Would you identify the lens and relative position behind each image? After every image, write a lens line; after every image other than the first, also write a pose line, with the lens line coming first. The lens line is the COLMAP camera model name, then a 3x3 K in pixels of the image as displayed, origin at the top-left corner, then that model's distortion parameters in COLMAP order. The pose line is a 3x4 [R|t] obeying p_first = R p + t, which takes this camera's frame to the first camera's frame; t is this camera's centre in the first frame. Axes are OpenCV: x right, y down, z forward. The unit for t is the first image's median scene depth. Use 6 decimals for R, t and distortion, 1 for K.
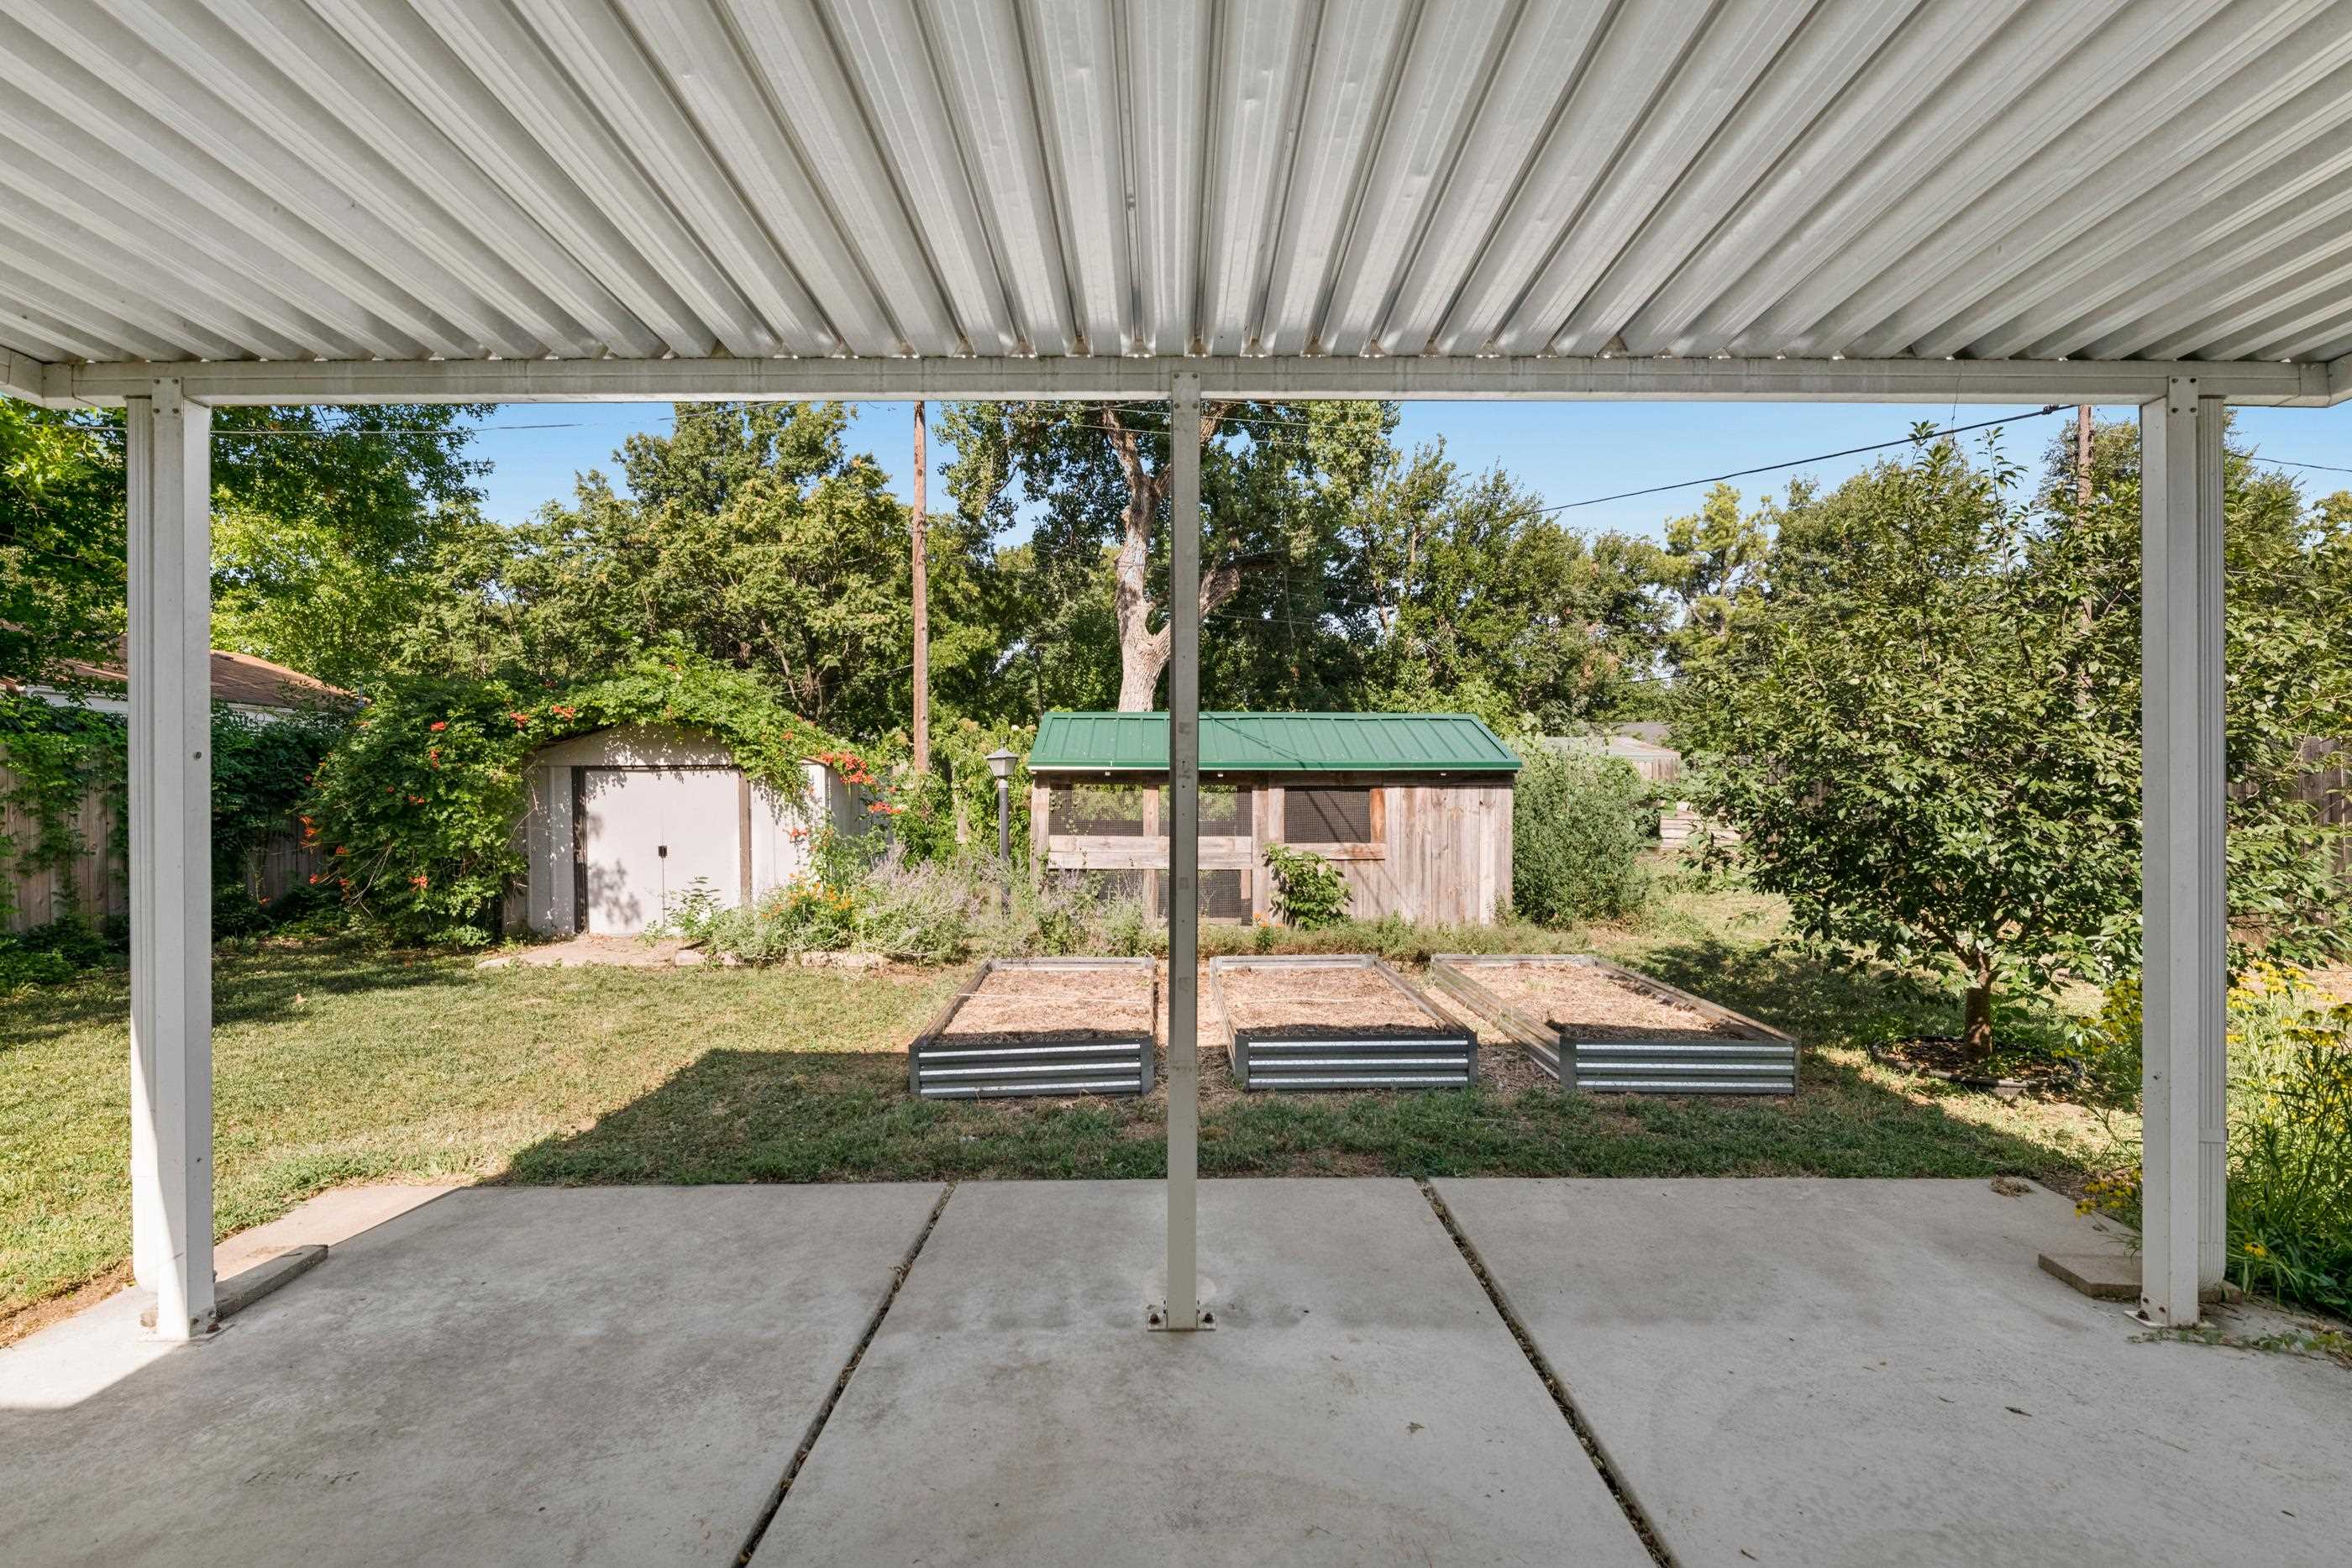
lens RADIAL K [[992.5, 0, 1169.9], [0, 992.5, 794.7], [0, 0, 1]] dist [0.002420, 0.000147]
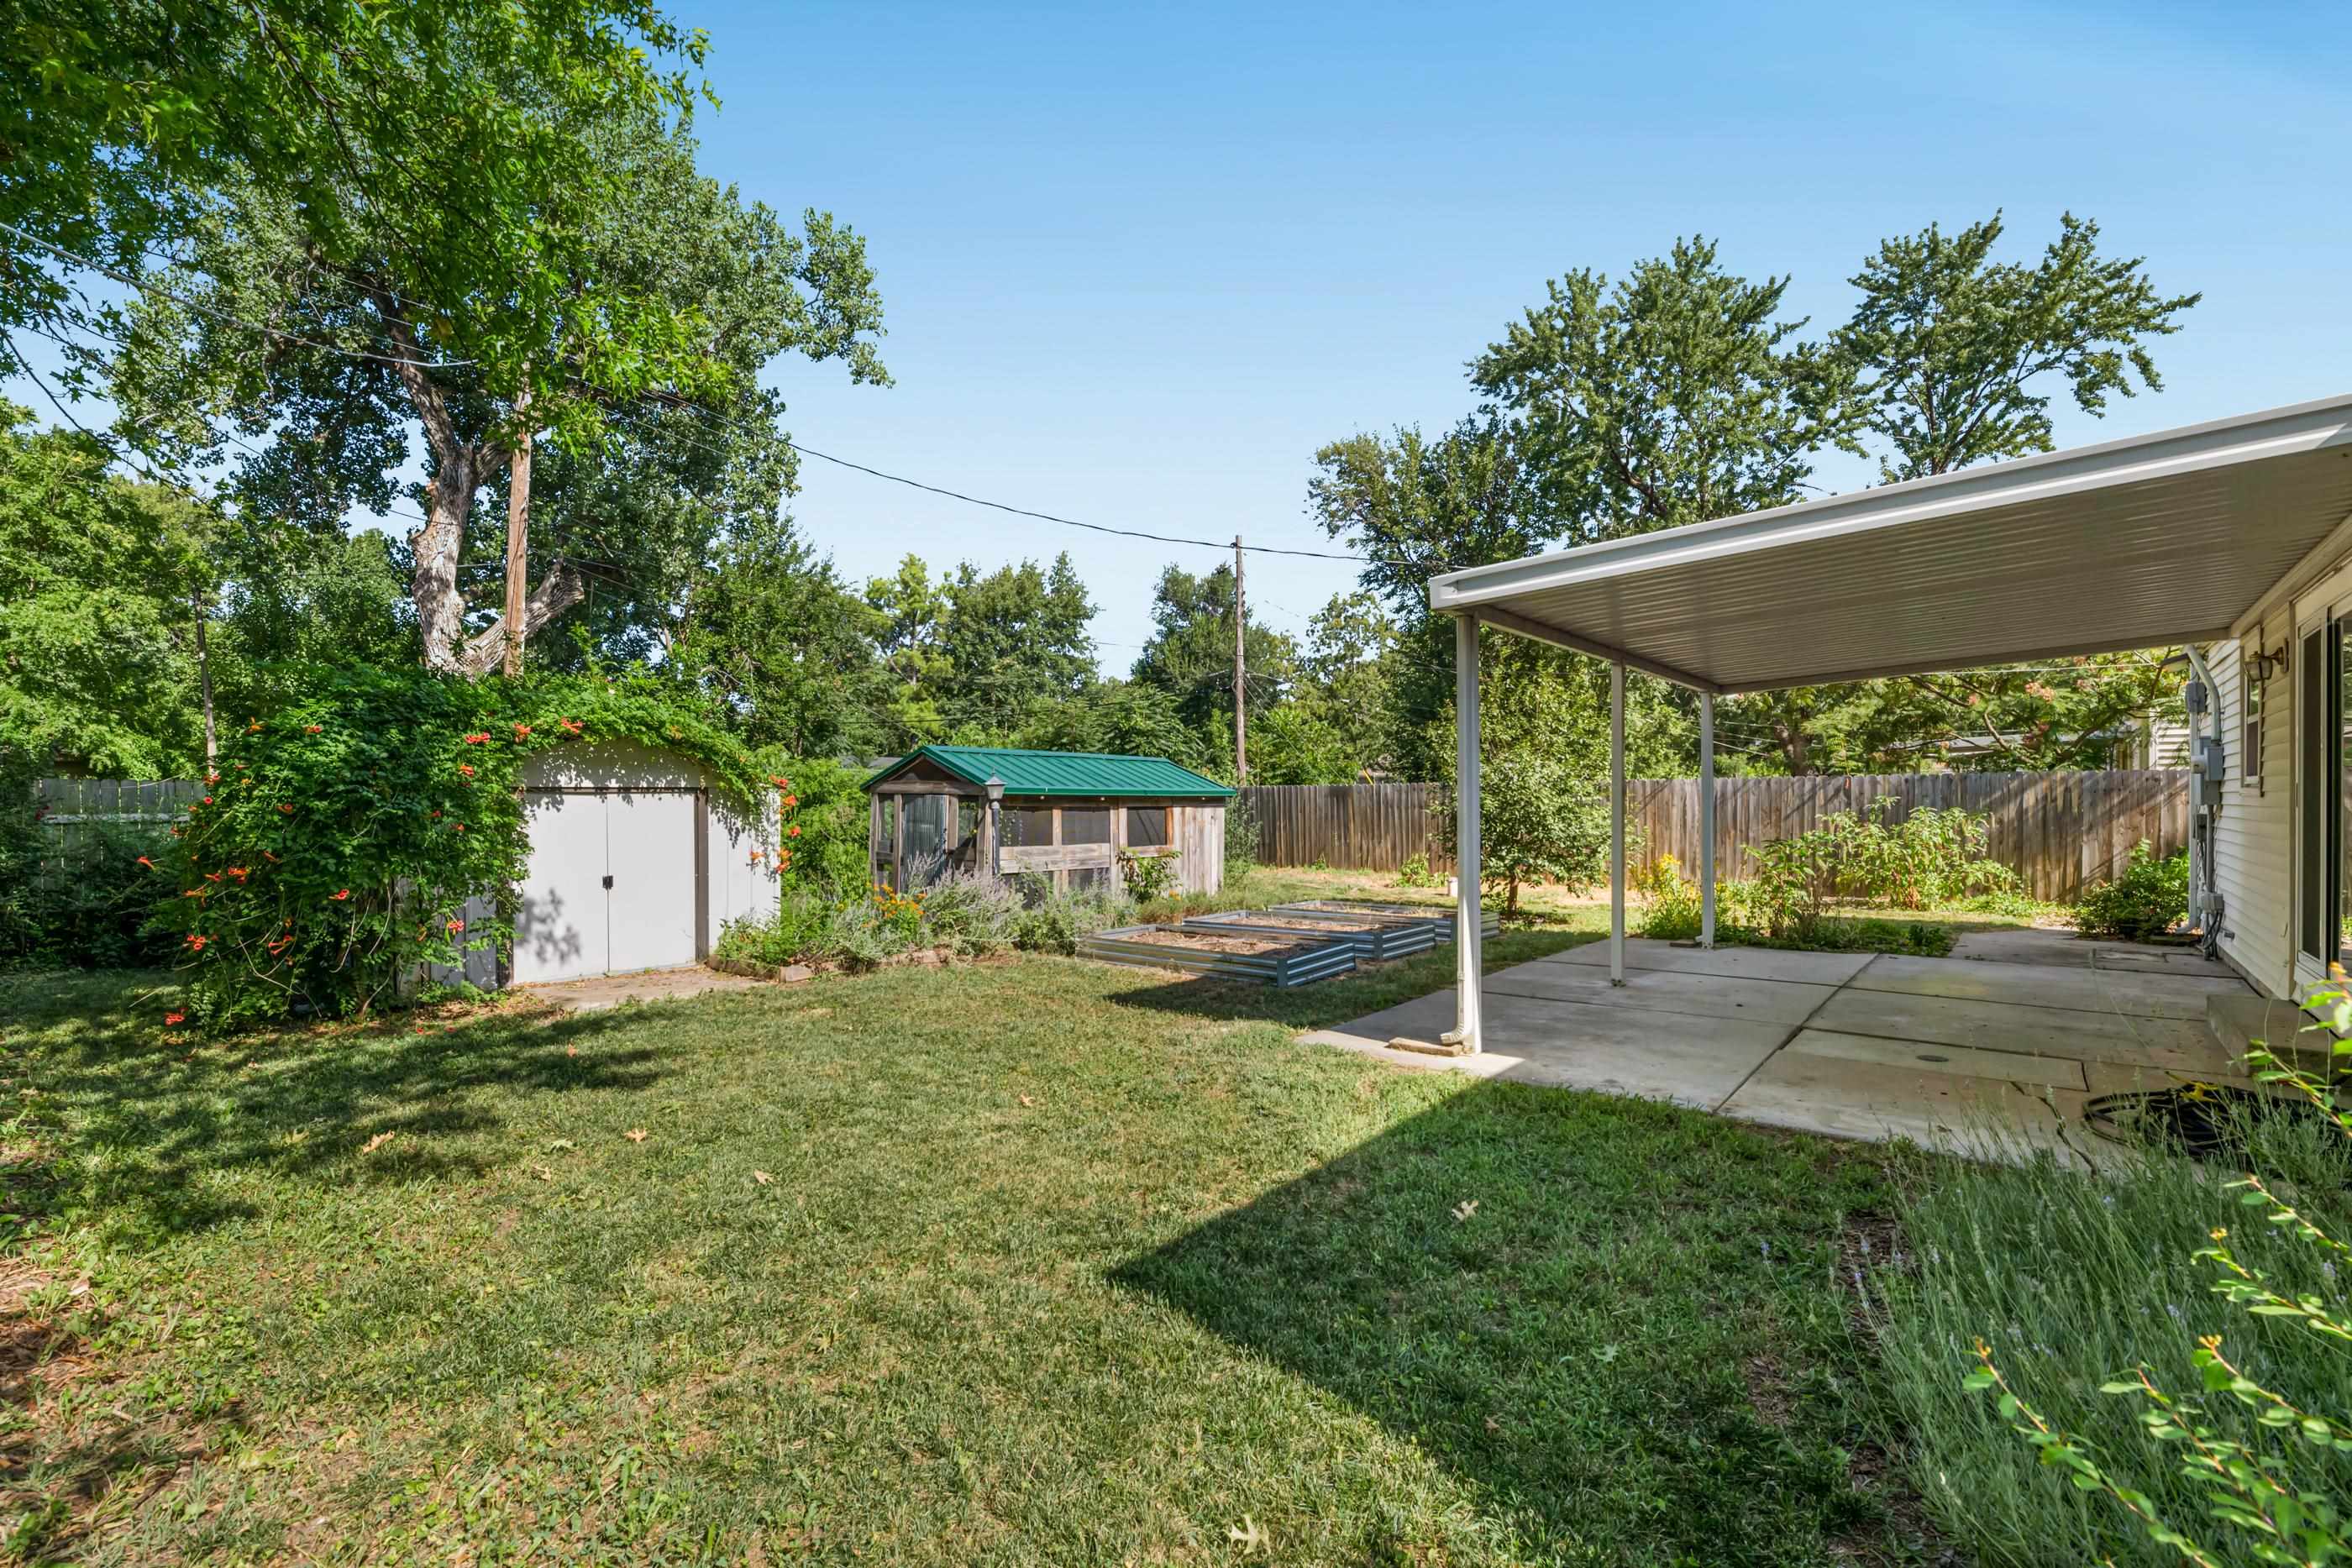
lens RADIAL K [[992.5, 0, 1169.9], [0, 992.5, 794.7], [0, 0, 1]] dist [0.002420, 0.000147]
pose [[0.665373, 0.004228, 0.746499, -0.870572], [0.017576, 0.999618, -0.021328, 0.005497], [-0.746304, 0.027312, 0.665045, 0.020384]]
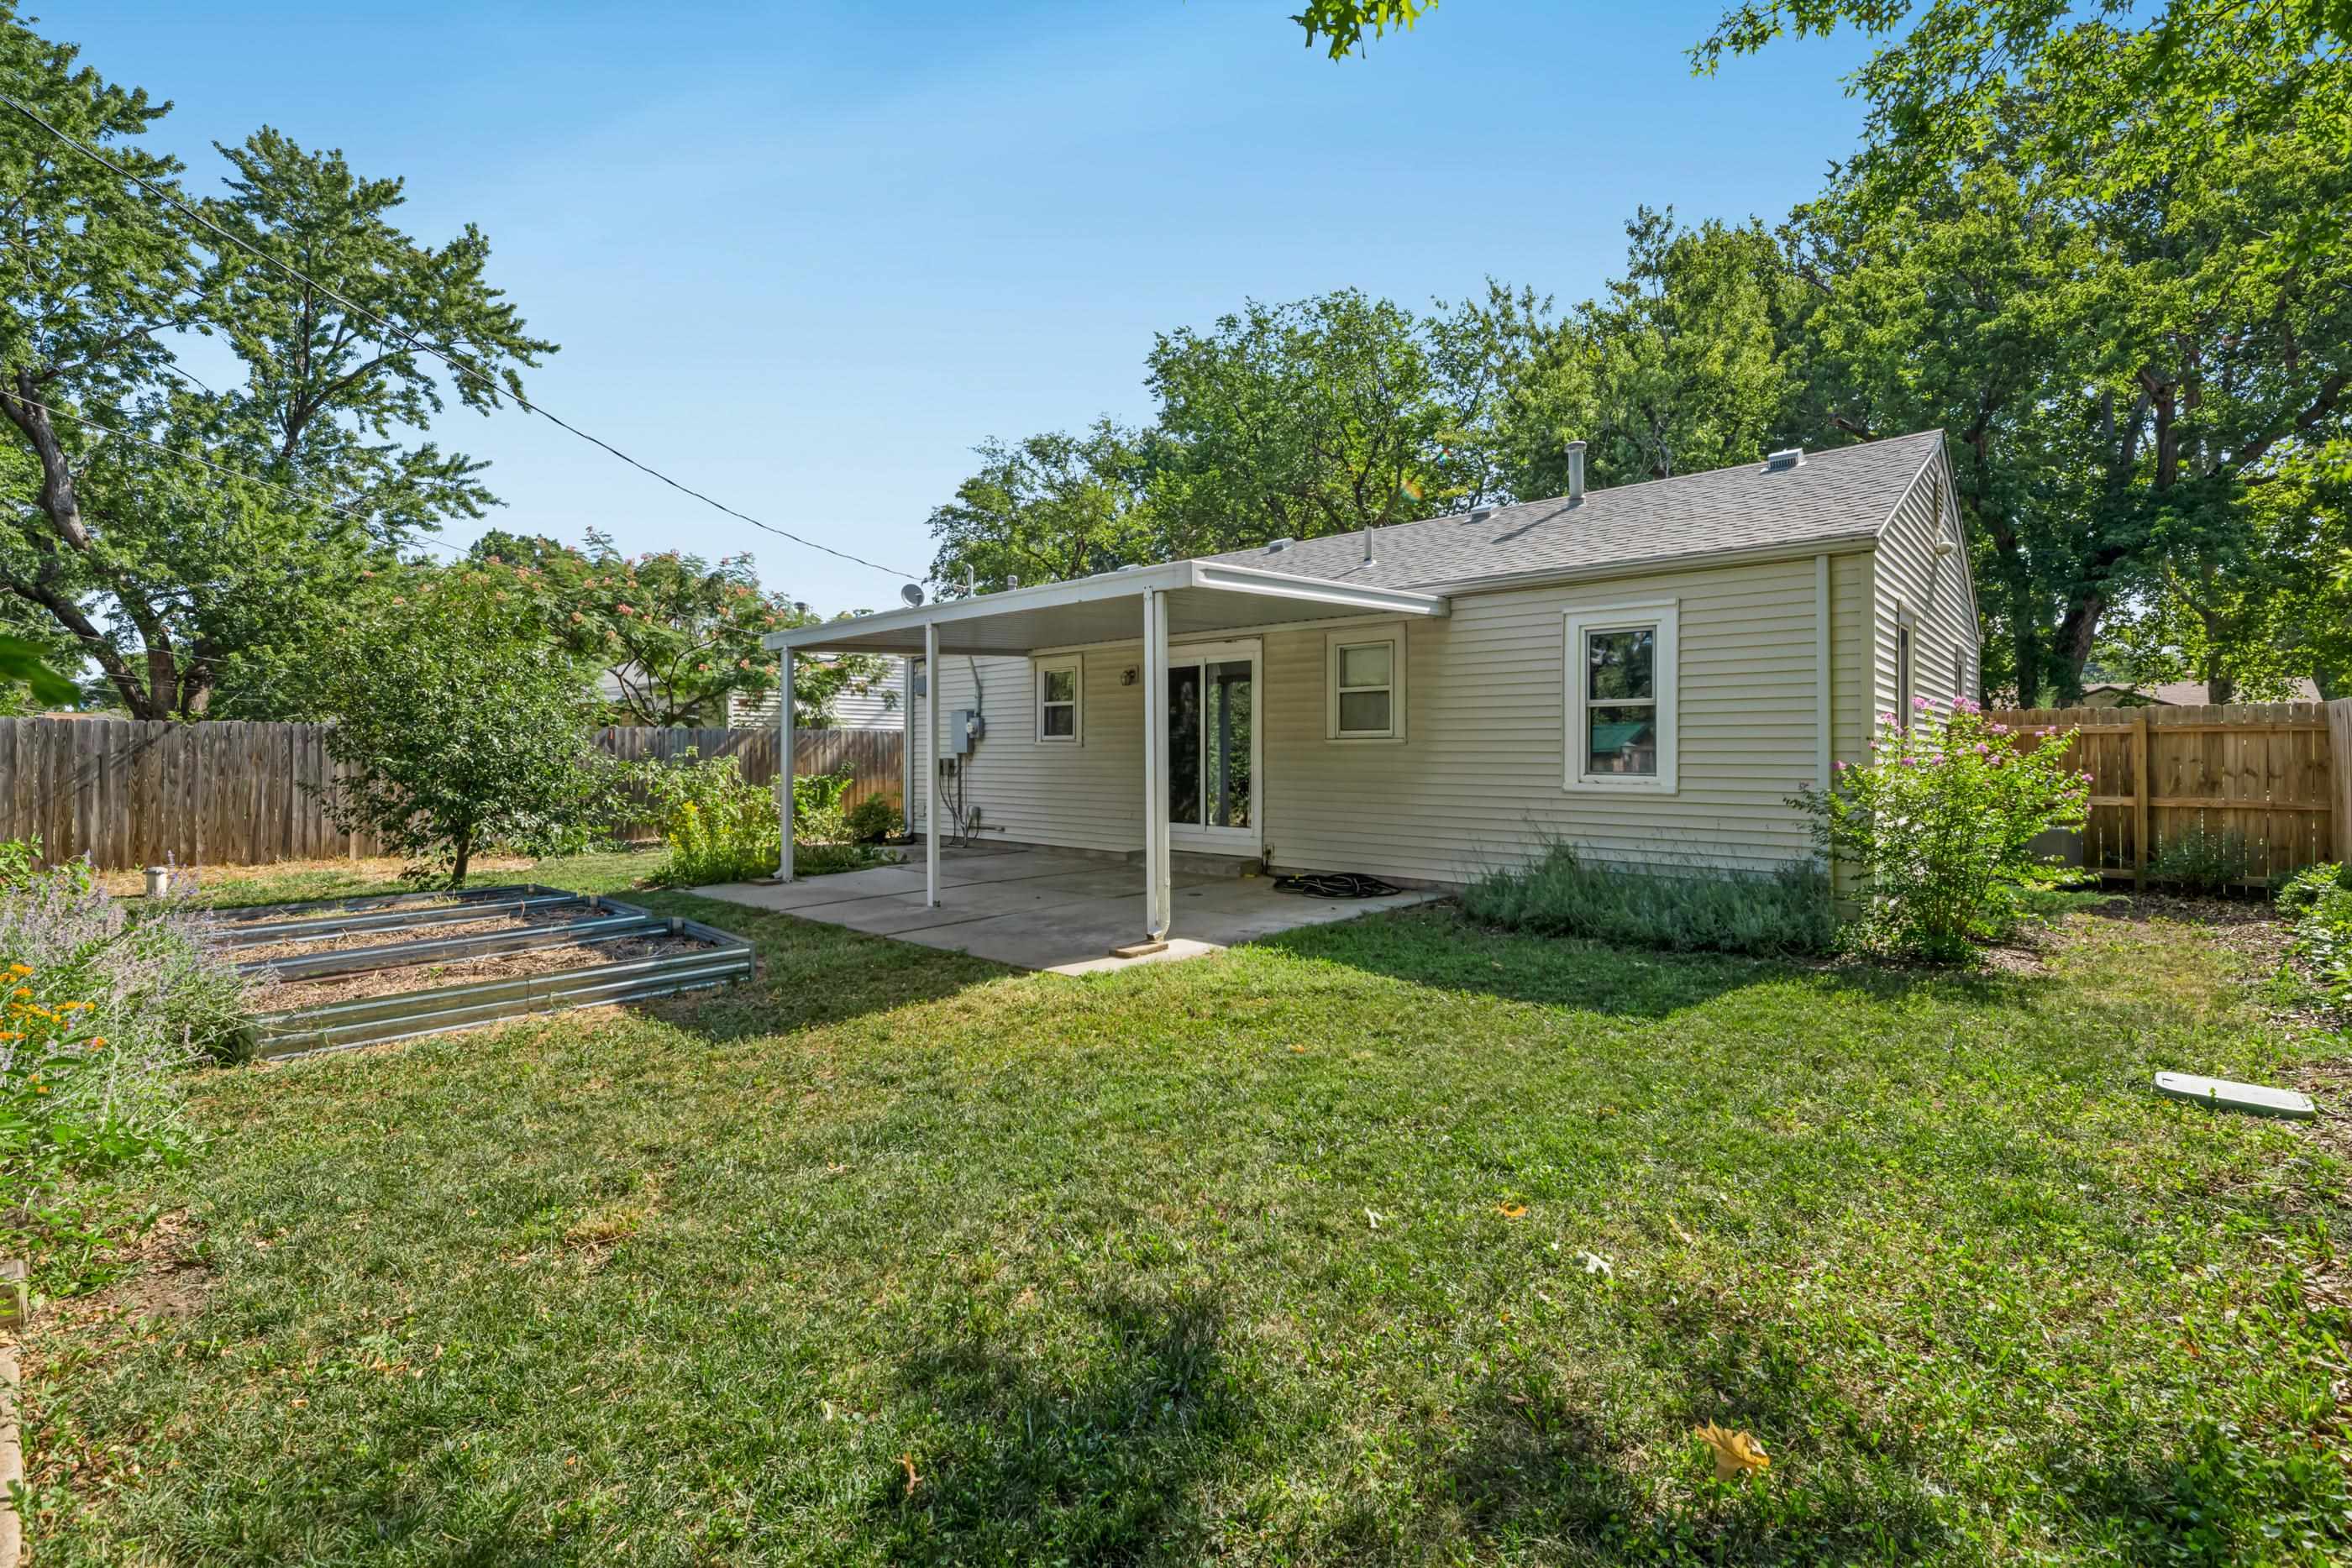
lens RADIAL K [[1035.8, 0, 1138.4], [0, 1035.8, 755.6], [0, 0, 1]] dist [0.000108, -0.000026]
pose [[-0.712243, 0.001982, 0.701931, -0.833086], [0.015190, 0.999805, 0.012590, 0.000109], [-0.701769, 0.019630, -0.712134, 0.879093]]
